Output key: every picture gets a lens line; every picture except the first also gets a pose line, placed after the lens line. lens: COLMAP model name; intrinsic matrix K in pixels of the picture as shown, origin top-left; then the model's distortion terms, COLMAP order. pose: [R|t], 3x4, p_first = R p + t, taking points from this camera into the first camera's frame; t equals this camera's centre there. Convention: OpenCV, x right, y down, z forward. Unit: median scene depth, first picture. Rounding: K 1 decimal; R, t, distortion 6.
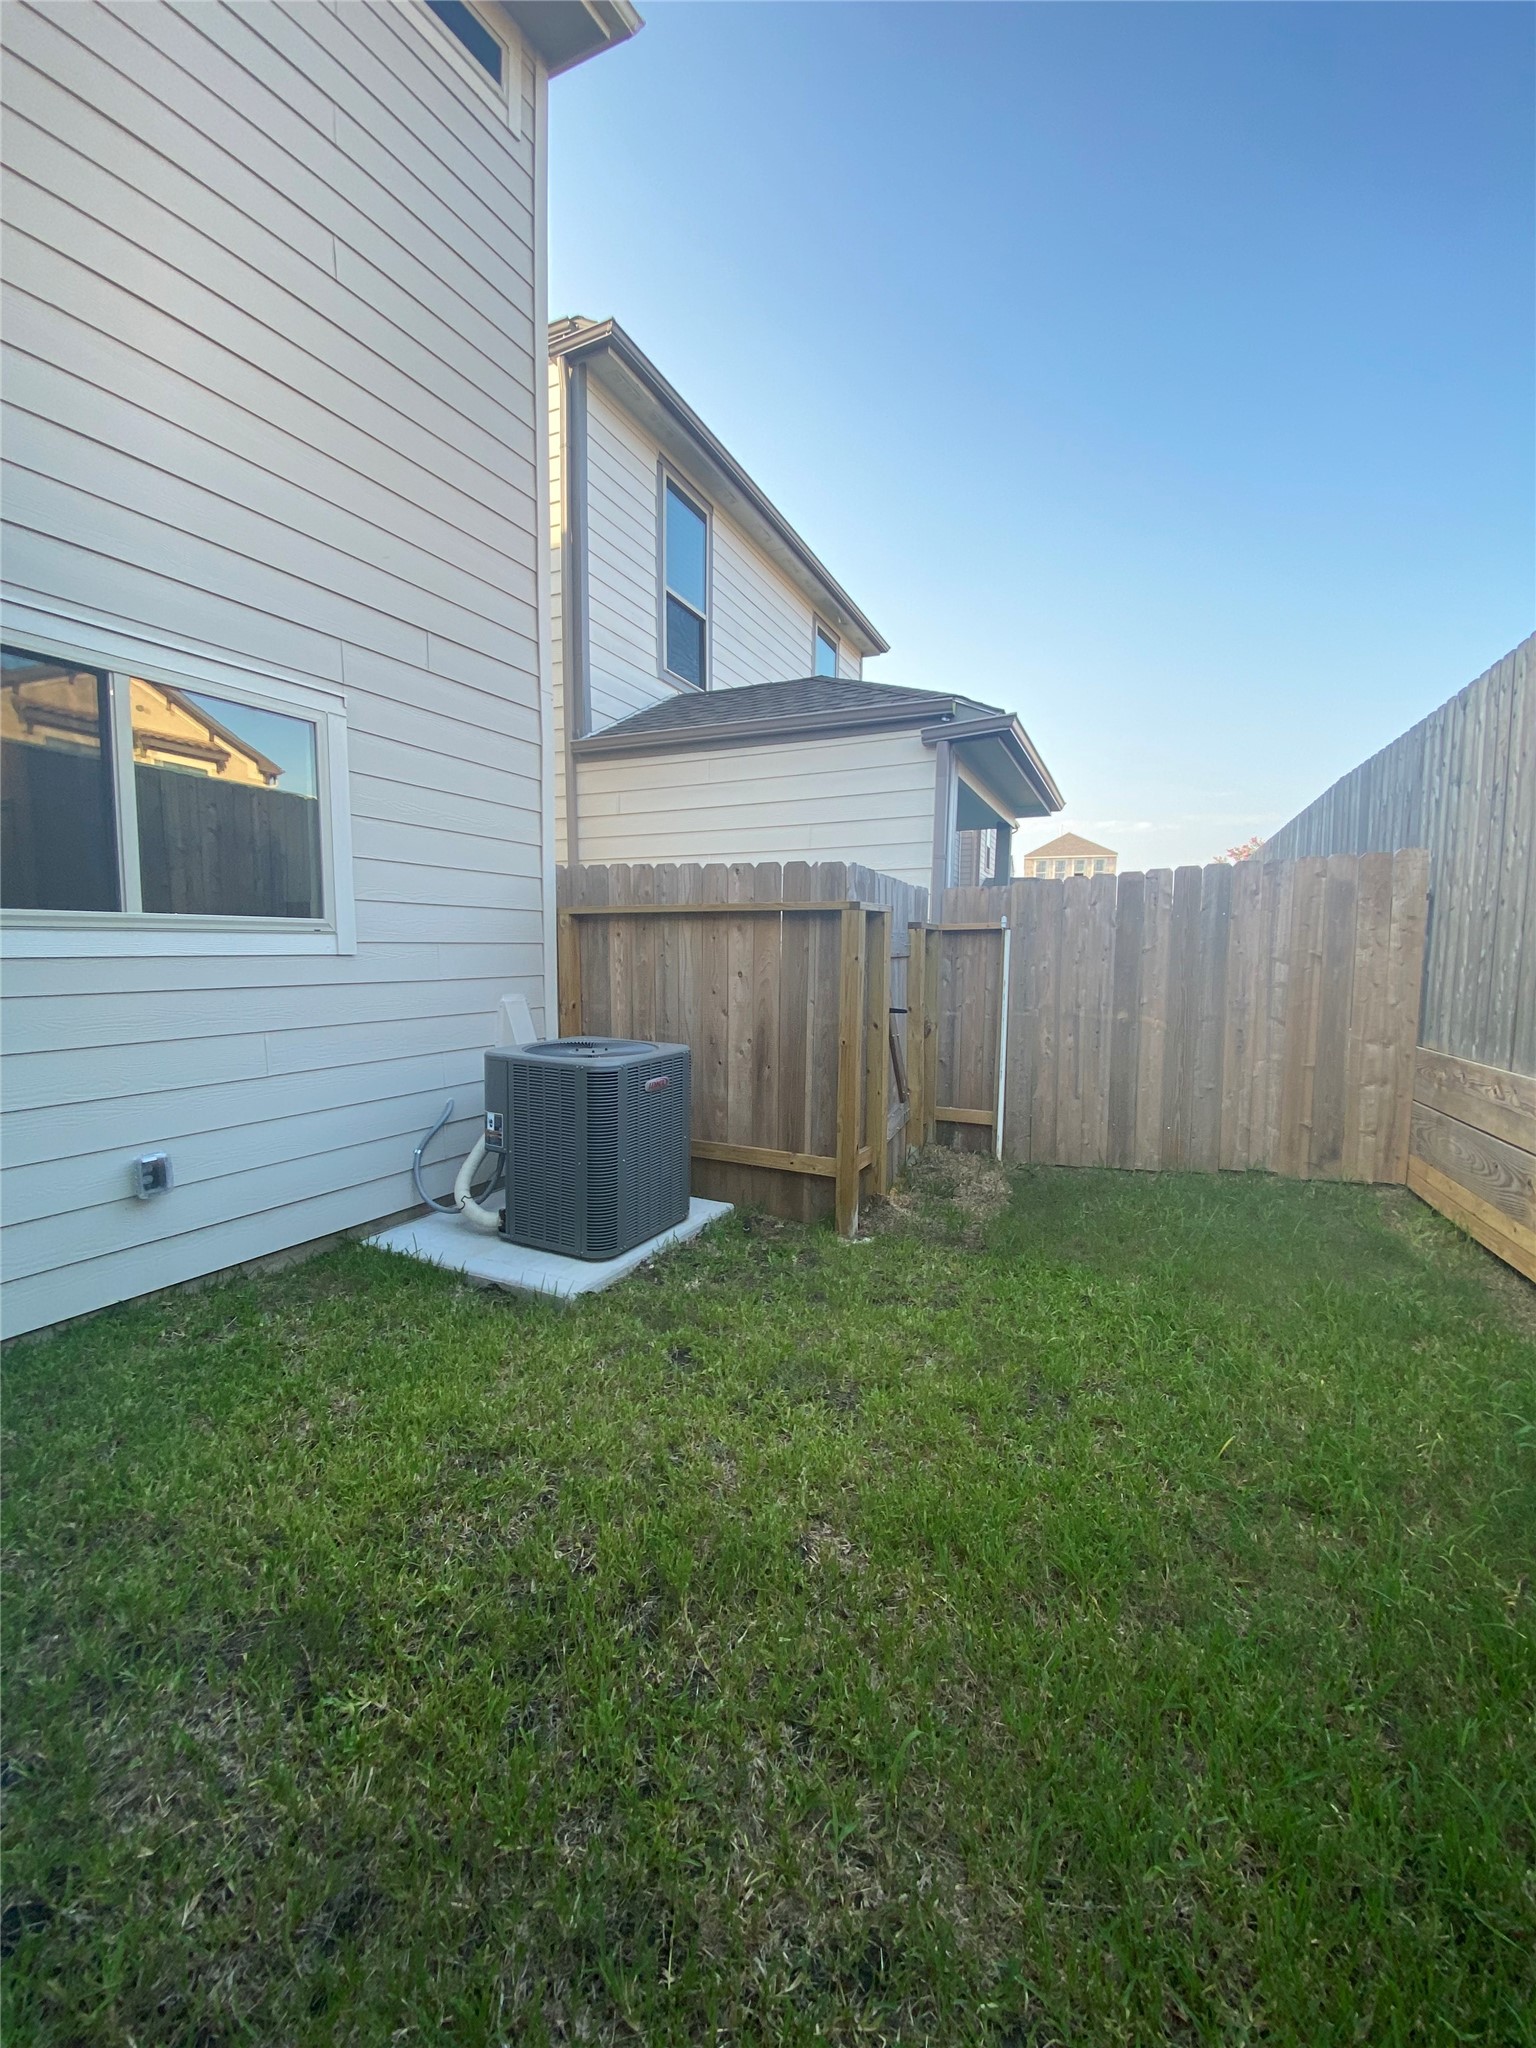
lens RADIAL K [[814.2, 0, 772.0], [0, 814.2, 1019.3], [0, 0, 1]] dist [0.033065, -0.031046]
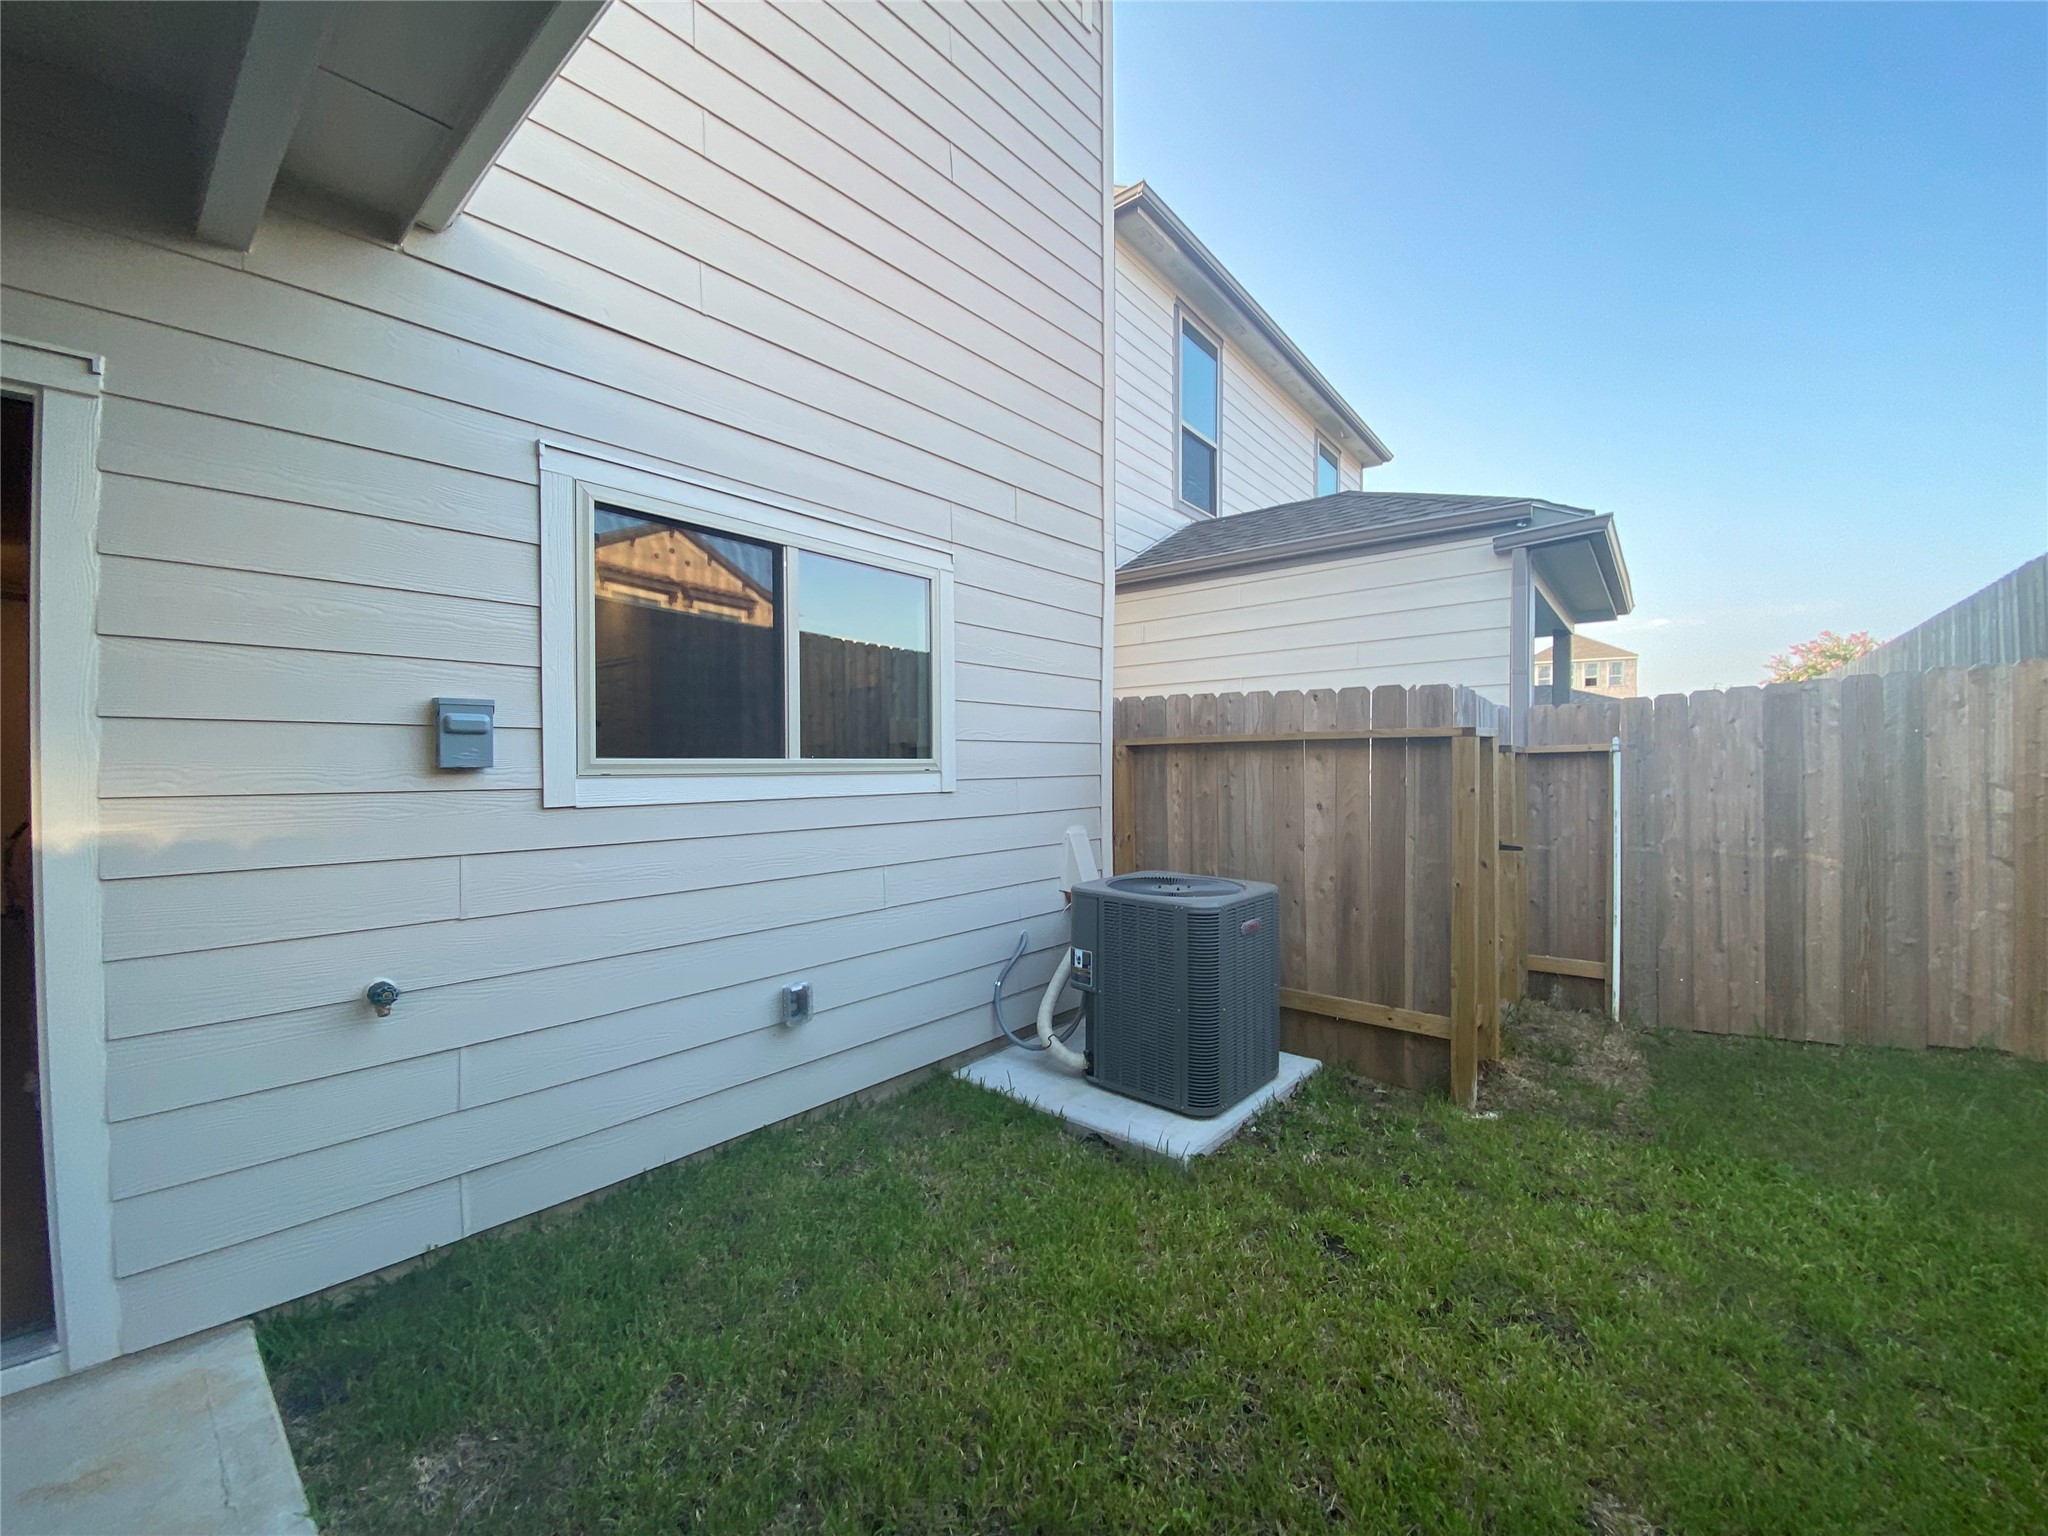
lens RADIAL K [[814.2, 0, 1032.8], [0, 814.2, 766.9], [0, 0, 1]] dist [0.033065, -0.031046]
pose [[0.972805, -0.013403, -0.231238, -0.130240], [-0.006651, 0.996297, -0.085725, -0.016734], [0.231530, 0.084932, 0.969113, 0.009273]]
